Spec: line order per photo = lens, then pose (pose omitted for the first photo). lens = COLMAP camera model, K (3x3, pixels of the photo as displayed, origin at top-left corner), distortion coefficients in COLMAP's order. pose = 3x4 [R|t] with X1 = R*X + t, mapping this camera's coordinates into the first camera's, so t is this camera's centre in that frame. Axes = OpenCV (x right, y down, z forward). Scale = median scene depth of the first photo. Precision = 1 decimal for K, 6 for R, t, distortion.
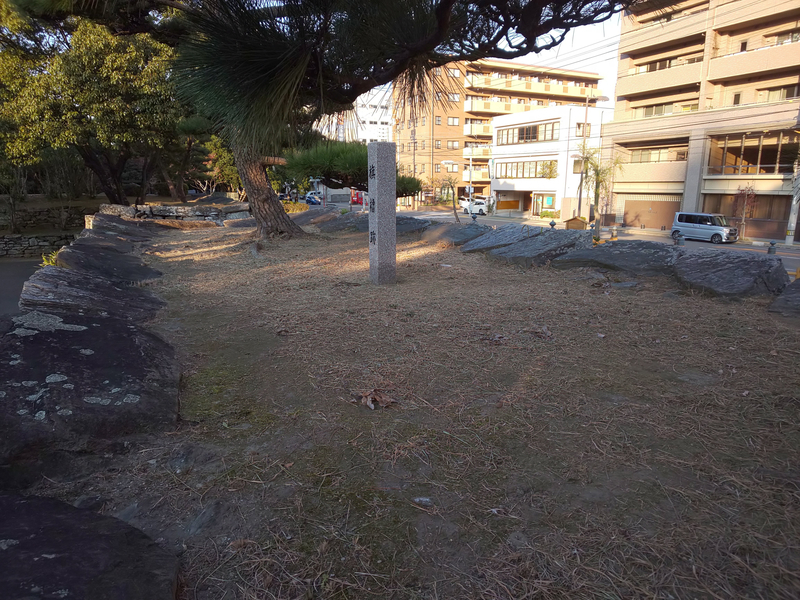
lens RADIAL K [[501.0, 0, 398.7], [0, 501.0, 300.9], [0, 0, 1]] dist [0.002089, -0.005464]
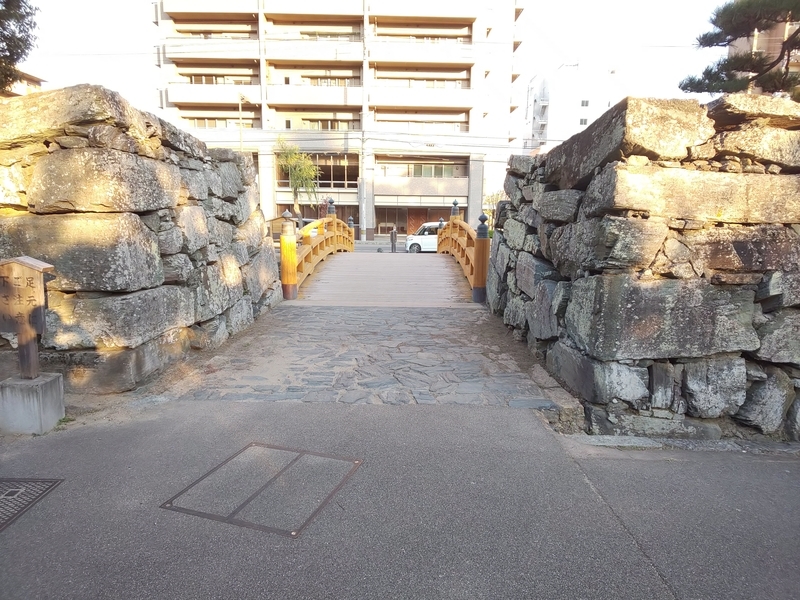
lens RADIAL K [[501.0, 0, 400.6], [0, 501.0, 306.8], [0, 0, 1]] dist [0.002089, -0.005464]
pose [[0.449060, -0.156012, 0.879776, -0.319044], [0.192009, 0.978484, 0.075510, -0.015714], [-0.872627, 0.135016, 0.469354, 0.262025]]
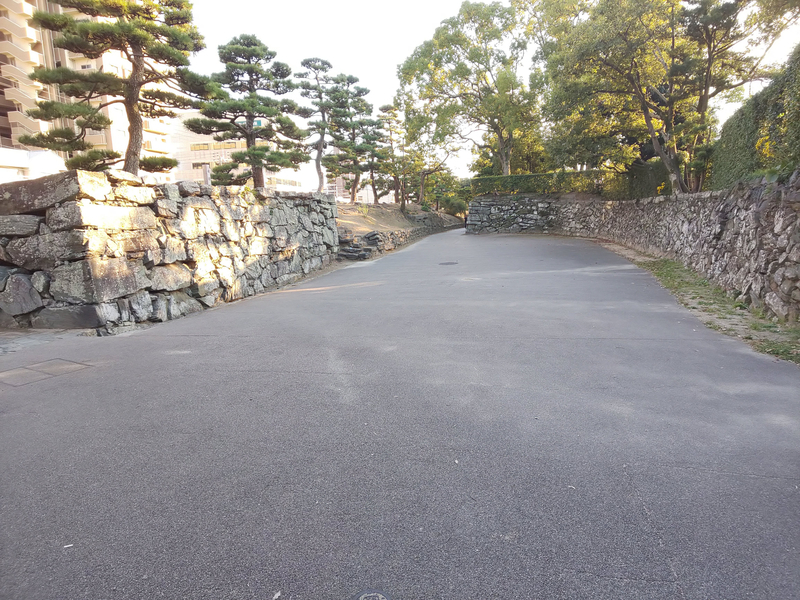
lens RADIAL K [[501.0, 0, 402.8], [0, 501.0, 300.8], [0, 0, 1]] dist [0.002089, -0.005464]
pose [[-0.773889, -0.086809, 0.627343, -0.457458], [0.173136, 0.923828, 0.341416, -0.042411], [-0.609195, 0.372834, -0.699911, 0.359974]]
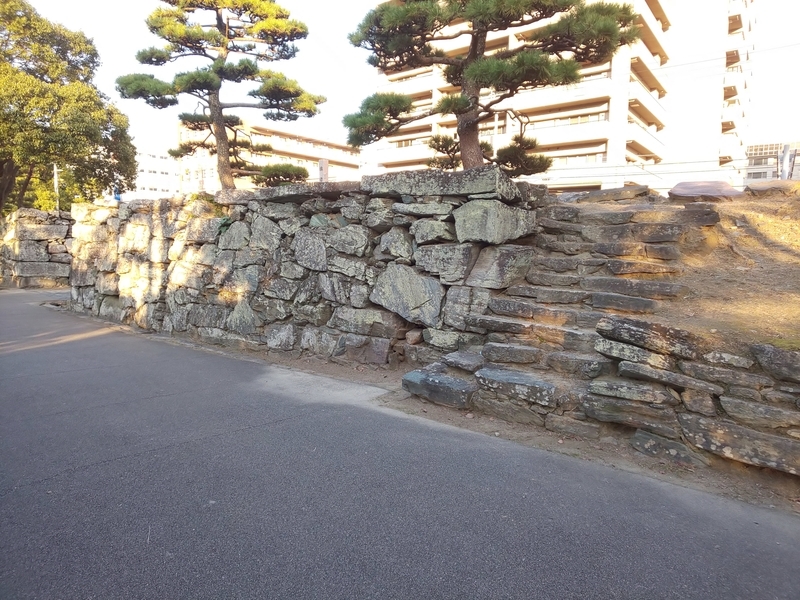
lens RADIAL K [[501.0, 0, 399.7], [0, 501.0, 300.2], [0, 0, 1]] dist [0.002089, -0.005464]
pose [[0.904407, -0.041229, 0.424674, -0.107350], [0.088496, 0.991802, -0.092178, 0.093816], [-0.417392, 0.120948, 0.900641, -0.208427]]
